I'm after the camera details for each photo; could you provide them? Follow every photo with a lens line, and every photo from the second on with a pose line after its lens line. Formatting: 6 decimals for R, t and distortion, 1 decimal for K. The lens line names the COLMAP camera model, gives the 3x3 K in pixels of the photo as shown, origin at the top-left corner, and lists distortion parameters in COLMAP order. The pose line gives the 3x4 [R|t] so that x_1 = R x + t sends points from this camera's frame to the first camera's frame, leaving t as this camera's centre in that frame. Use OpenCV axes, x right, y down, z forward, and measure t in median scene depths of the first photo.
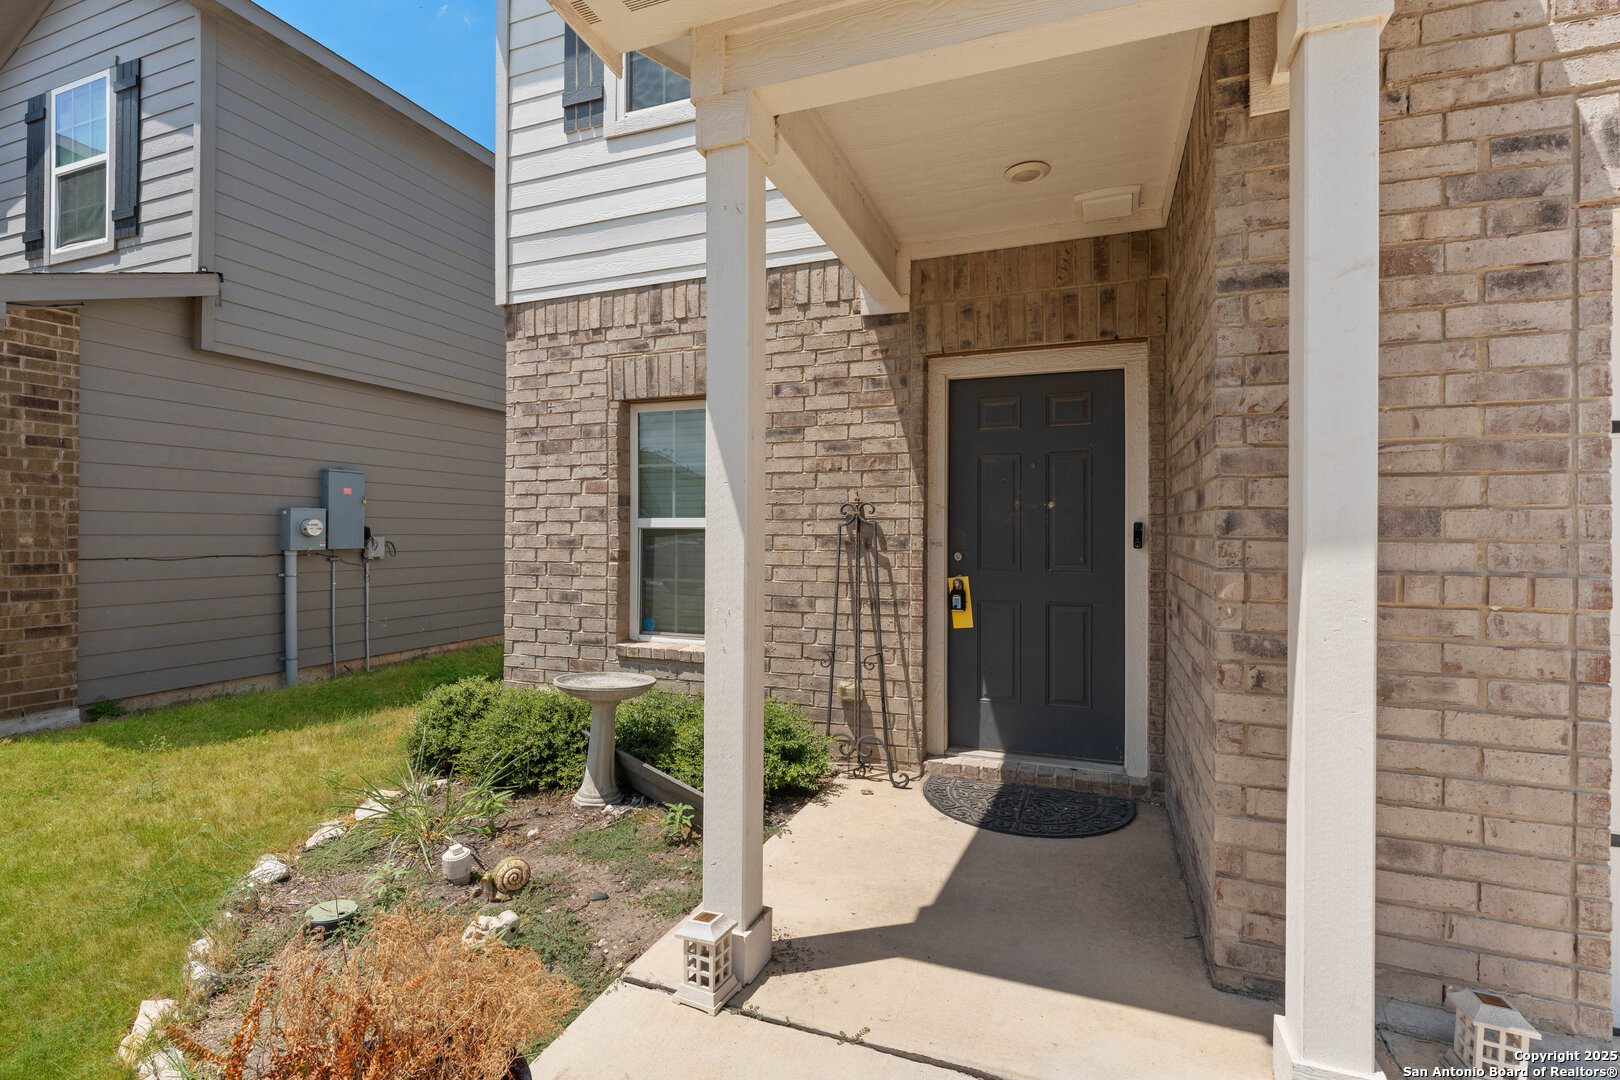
lens RADIAL K [[751.0, 0, 809.7], [0, 751.0, 532.7], [0, 0, 1]] dist [-0.004604, 0.000538]
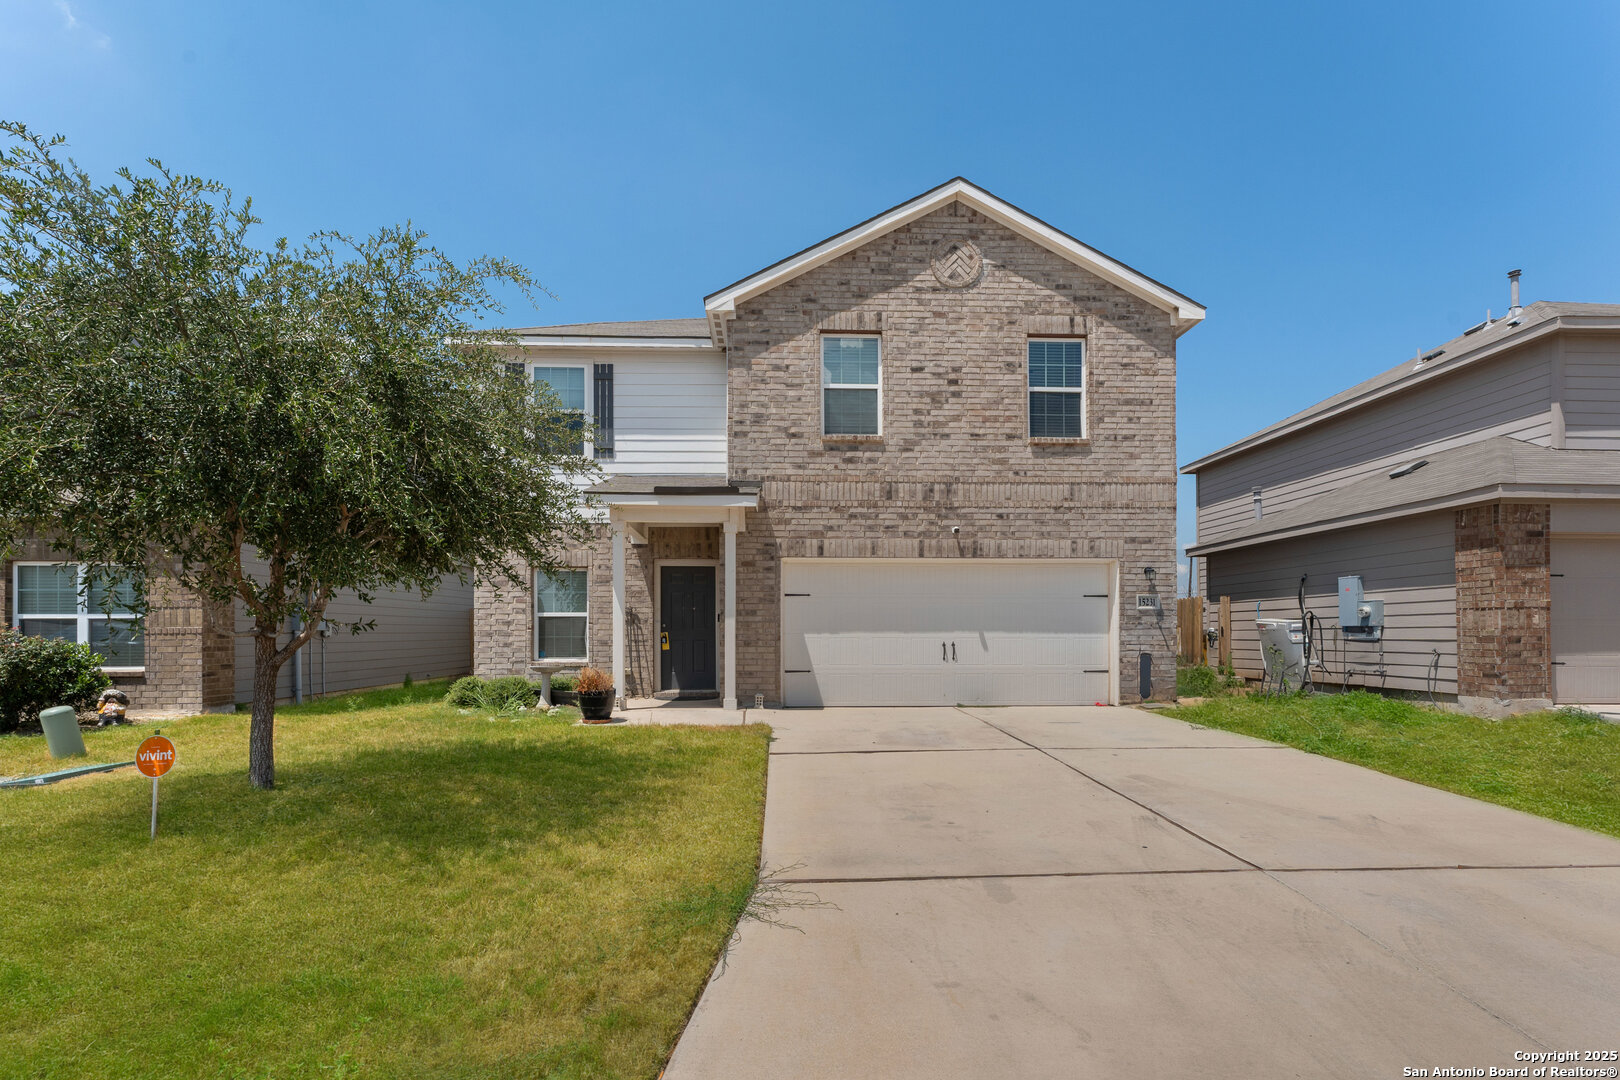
lens RADIAL K [[663.7, 0, 795.2], [0, 663.7, 624.2], [0, 0, 1]] dist [0.000845, 0.002287]
pose [[0.916326, -0.004611, 0.400408, -0.387490], [0.007963, 0.999946, -0.006708, 0.049154], [-0.400355, 0.009336, 0.916313, -1.648444]]
